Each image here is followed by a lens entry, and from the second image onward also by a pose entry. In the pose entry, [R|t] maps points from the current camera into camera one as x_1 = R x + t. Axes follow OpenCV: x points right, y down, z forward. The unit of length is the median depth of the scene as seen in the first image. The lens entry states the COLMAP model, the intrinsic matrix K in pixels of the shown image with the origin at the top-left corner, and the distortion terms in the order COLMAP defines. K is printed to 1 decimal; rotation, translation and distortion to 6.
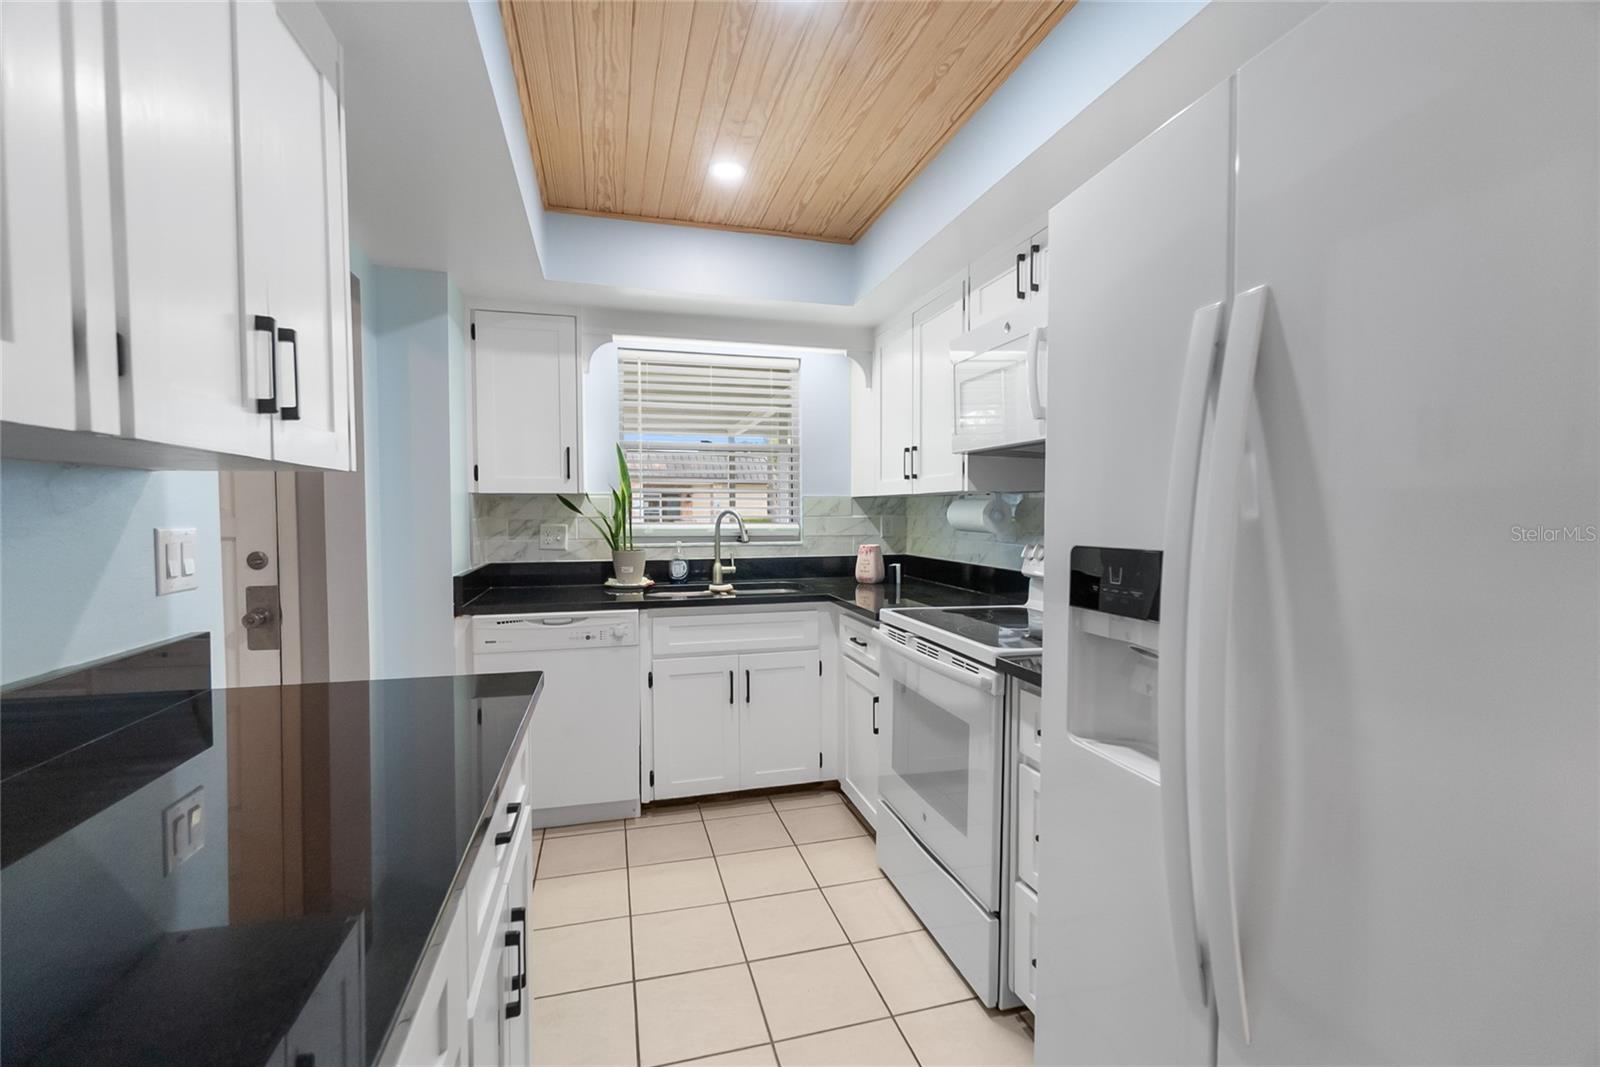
lens RADIAL K [[709.9, 0, 800.5], [0, 709.9, 529.3], [0, 0, 1]] dist [-0.003586, -0.000263]
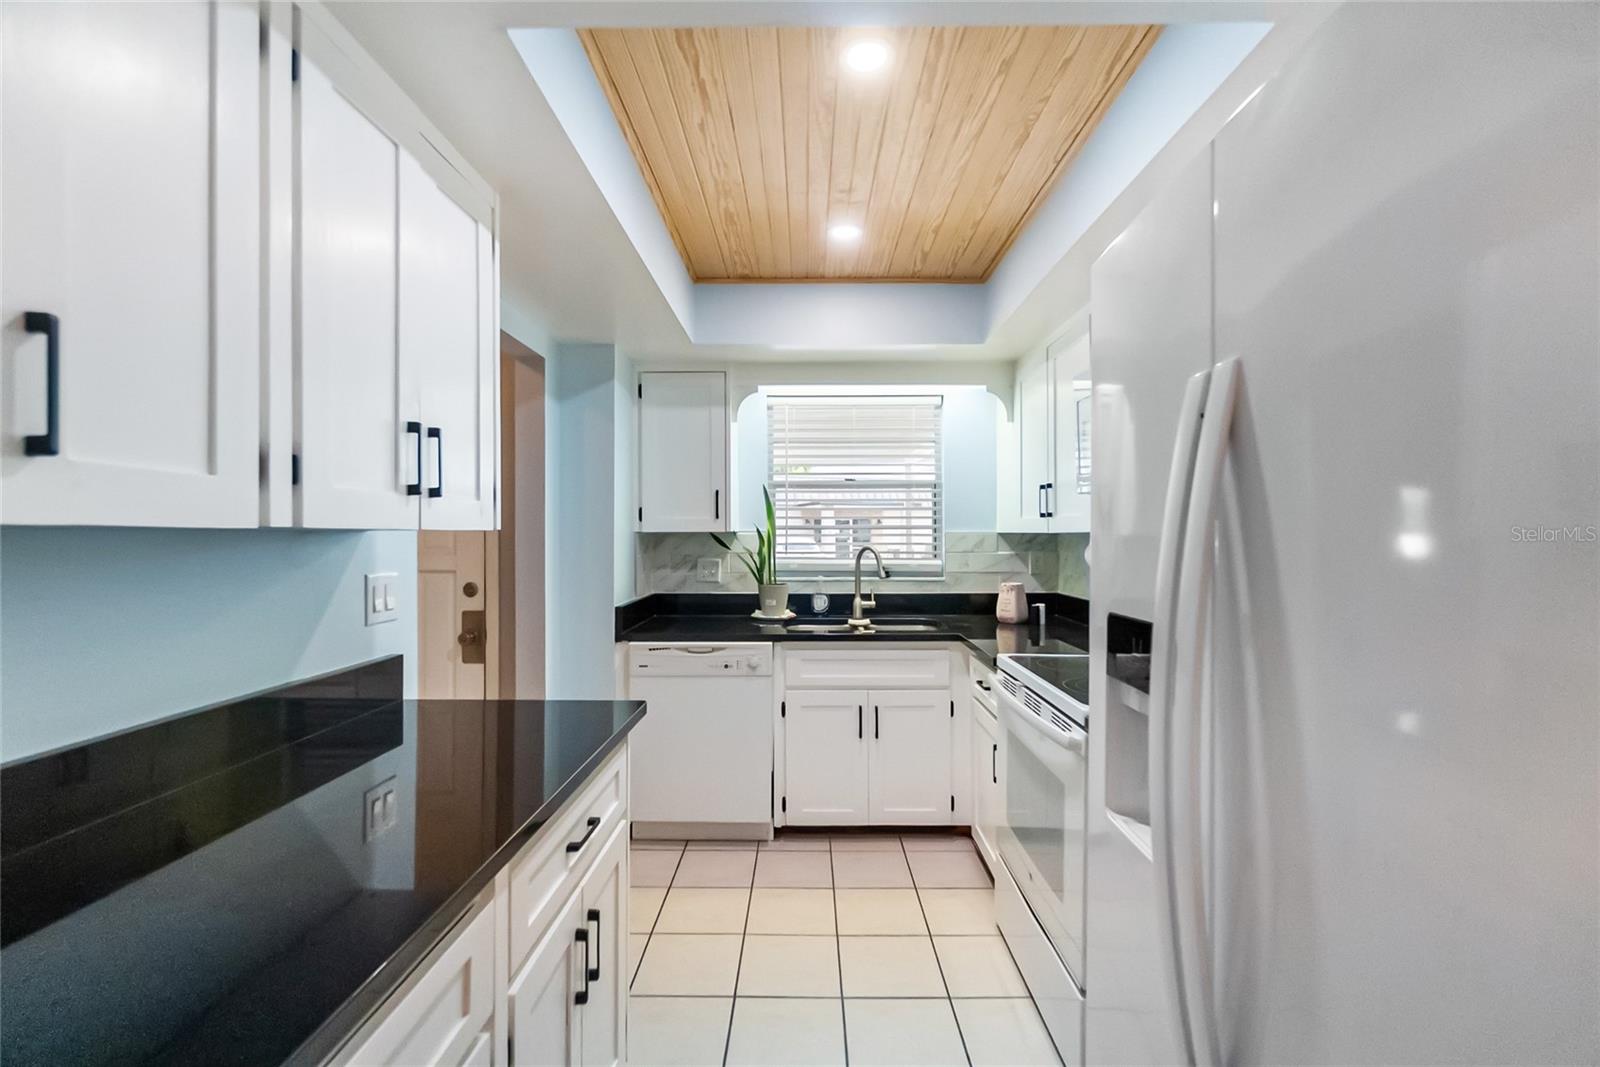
lens RADIAL K [[709.9, 0, 794.5], [0, 709.9, 523.0], [0, 0, 1]] dist [-0.003586, -0.000263]
pose [[0.959593, -0.004400, -0.281359, 0.115087], [-0.007158, 0.999172, -0.040040, -0.025505], [0.281302, 0.040436, 0.958767, -0.022673]]
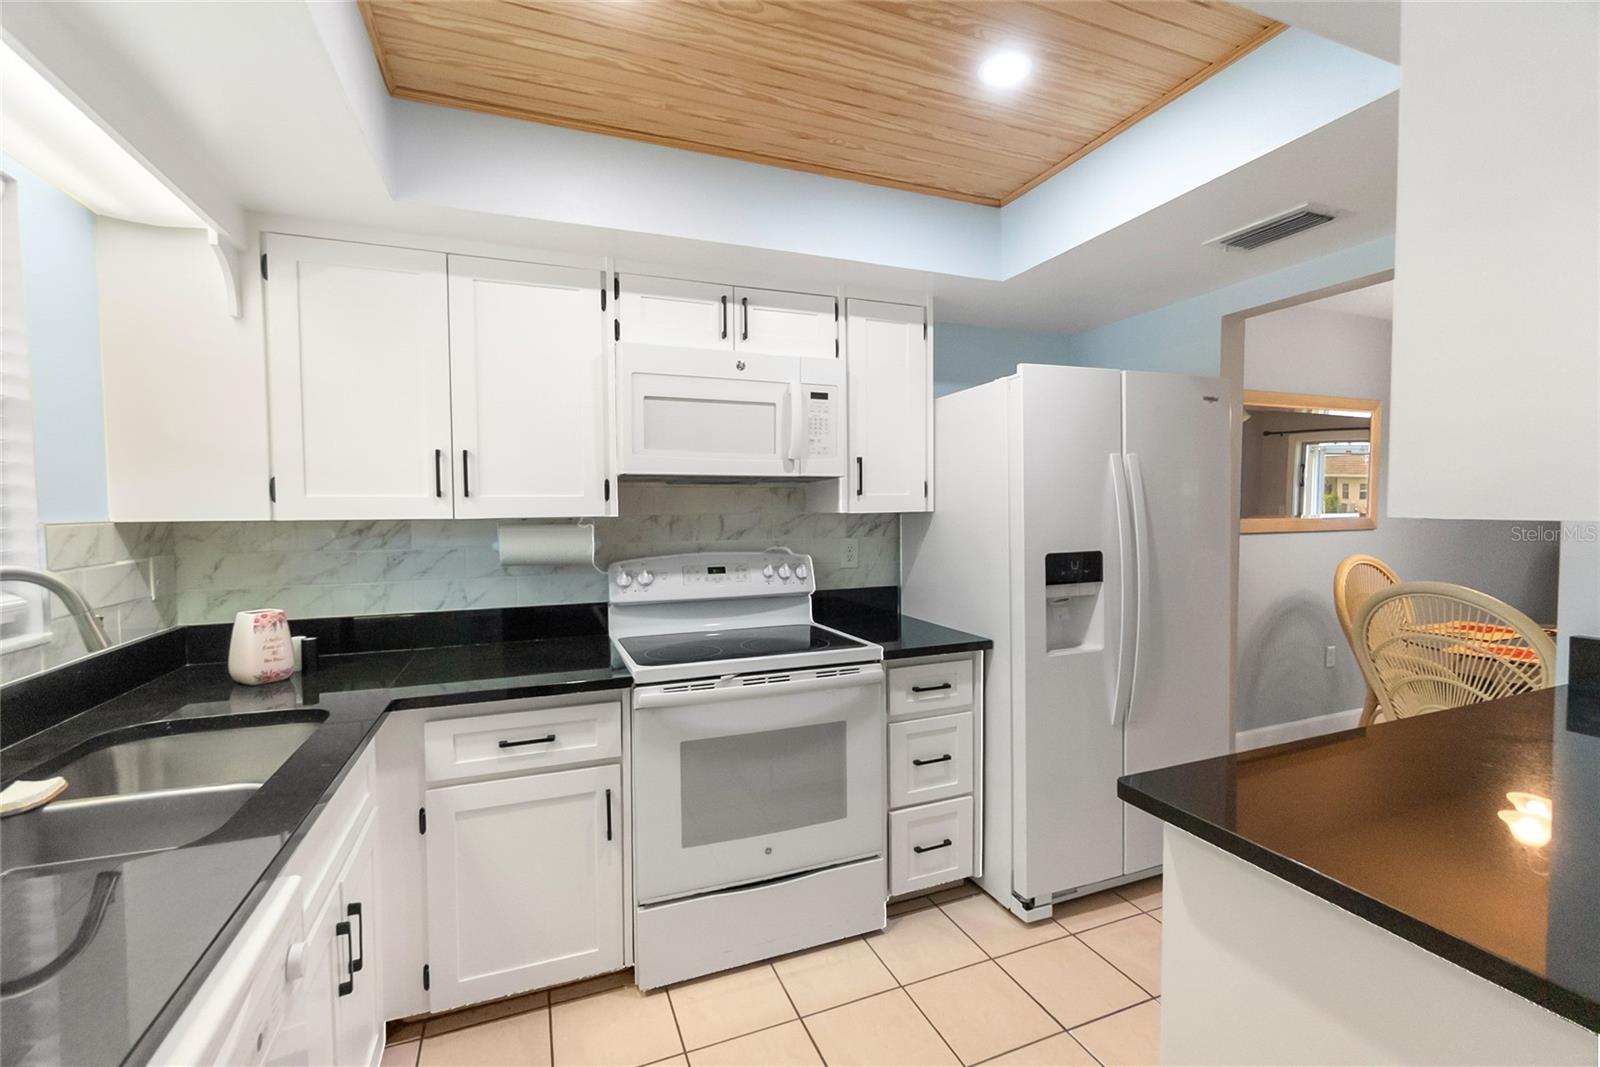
lens RADIAL K [[709.9, 0, 785.2], [0, 709.9, 528.8], [0, 0, 1]] dist [-0.003586, -0.000263]
pose [[-0.121670, -0.026086, 0.992228, -0.652516], [0.035035, 0.998919, 0.030558, -0.057853], [-0.991952, 0.038481, -0.120625, 0.890601]]
